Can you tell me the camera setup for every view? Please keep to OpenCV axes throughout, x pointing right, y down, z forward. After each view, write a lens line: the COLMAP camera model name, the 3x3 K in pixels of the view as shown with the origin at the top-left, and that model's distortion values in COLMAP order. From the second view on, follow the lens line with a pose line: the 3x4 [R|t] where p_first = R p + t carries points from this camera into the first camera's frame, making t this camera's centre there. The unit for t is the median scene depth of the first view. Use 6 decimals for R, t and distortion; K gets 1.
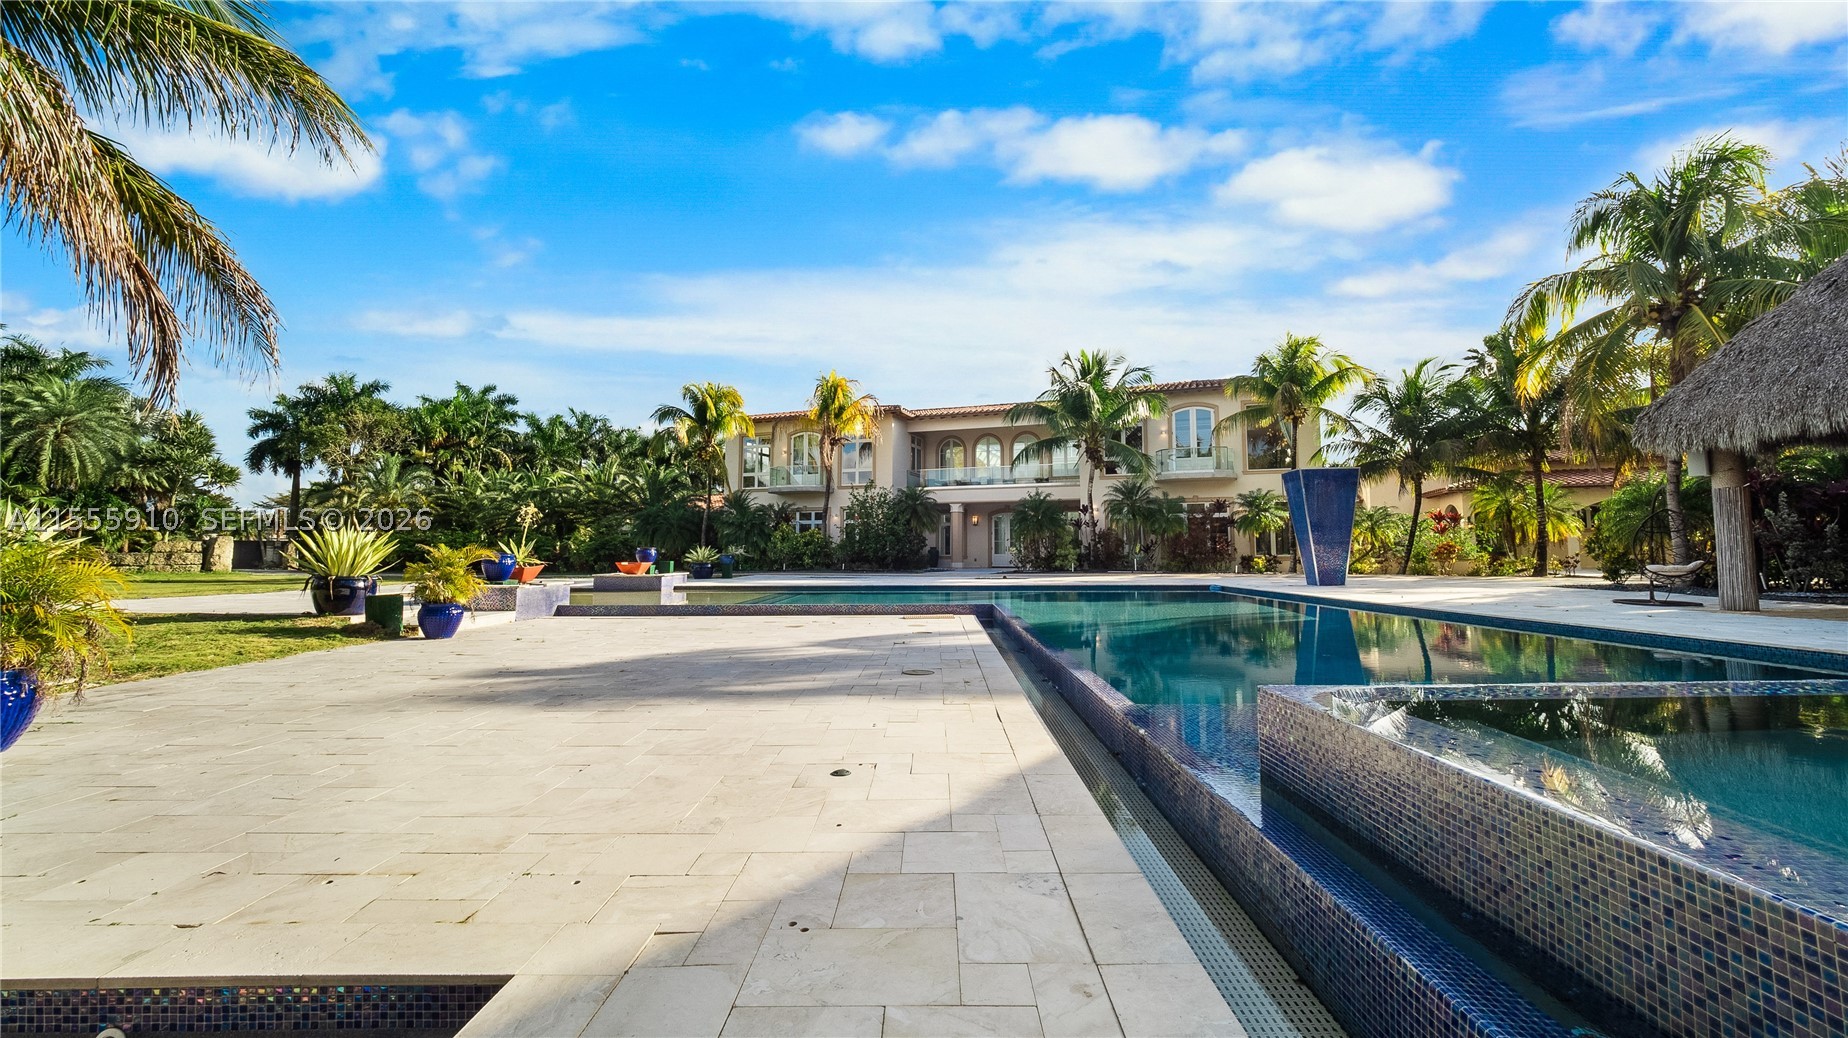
lens RADIAL K [[735.4, 0, 894.1], [0, 735.4, 456.4], [0, 0, 1]] dist [-0.001023, -0.000170]
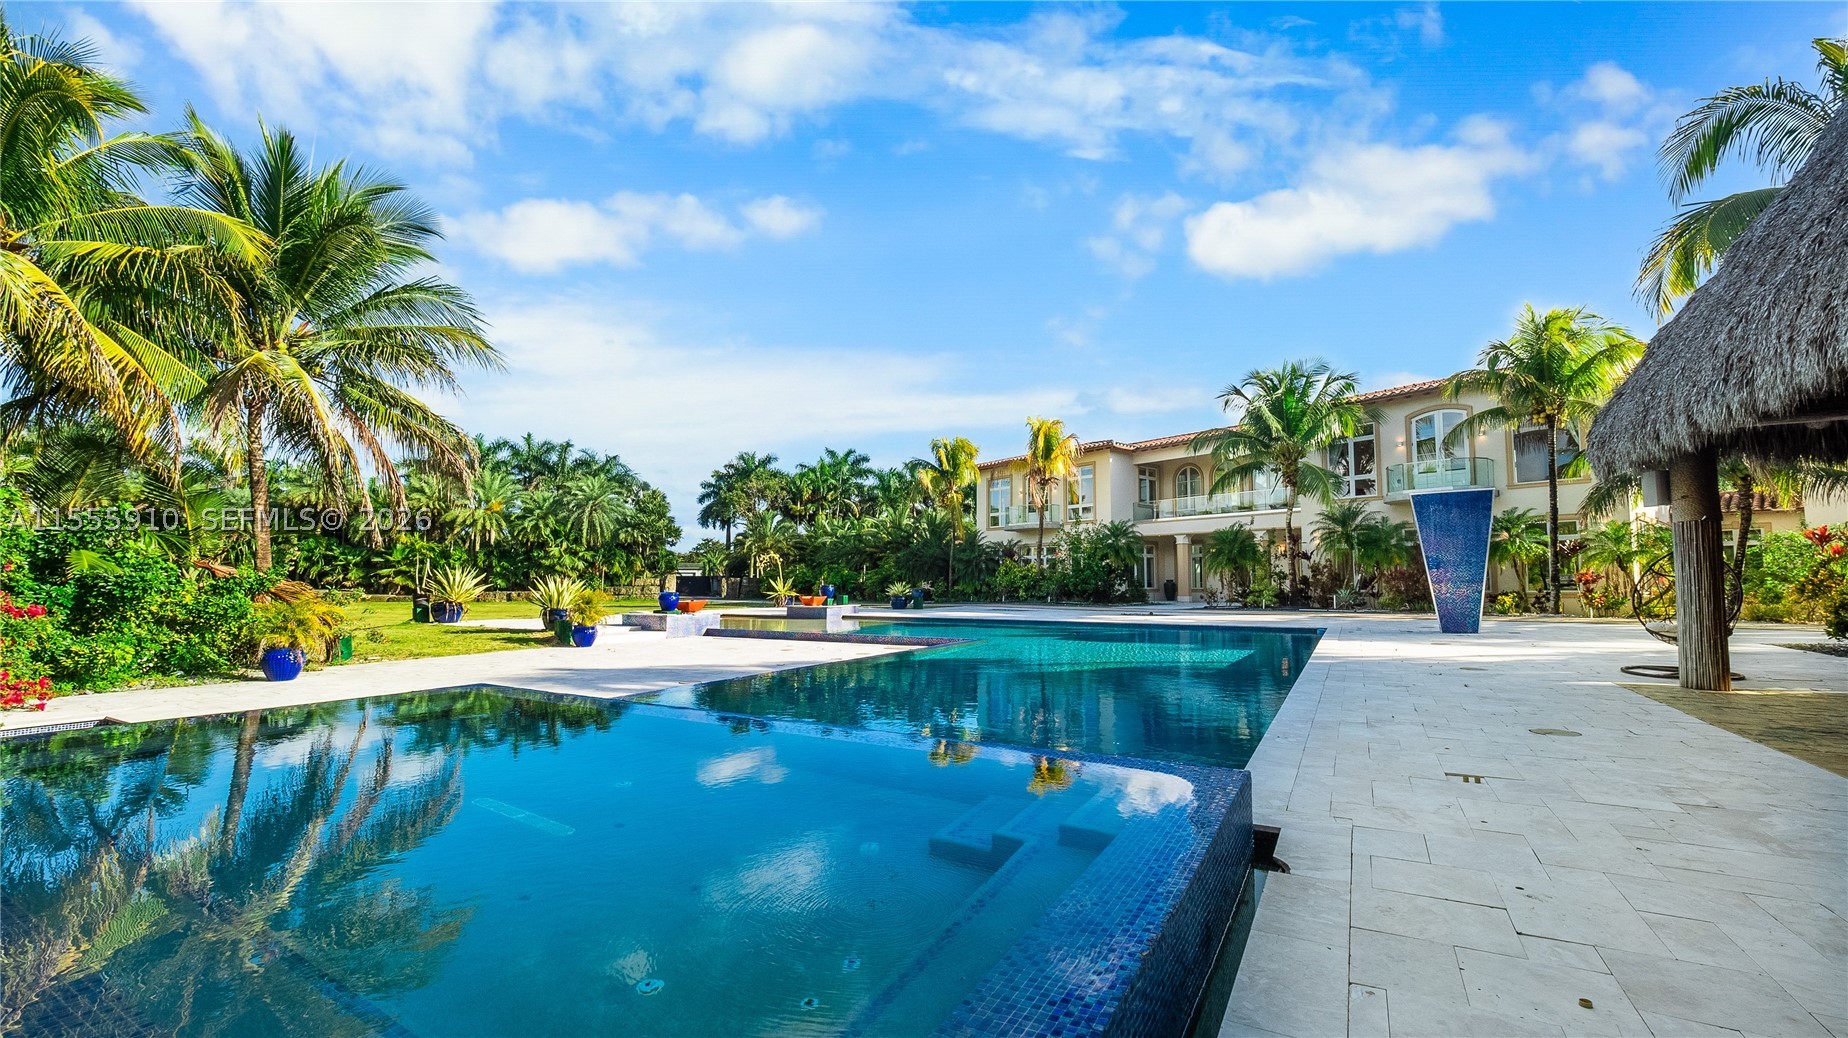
lens RADIAL K [[722.0, 0, 900.0], [0, 722.0, 474.2], [0, 0, 1]] dist [-0.000291, 0.000374]
pose [[0.858935, -0.079295, -0.505909, 0.260921], [0.071878, 0.996827, -0.034206, -0.010633], [0.507016, -0.006983, 0.861909, -0.010223]]
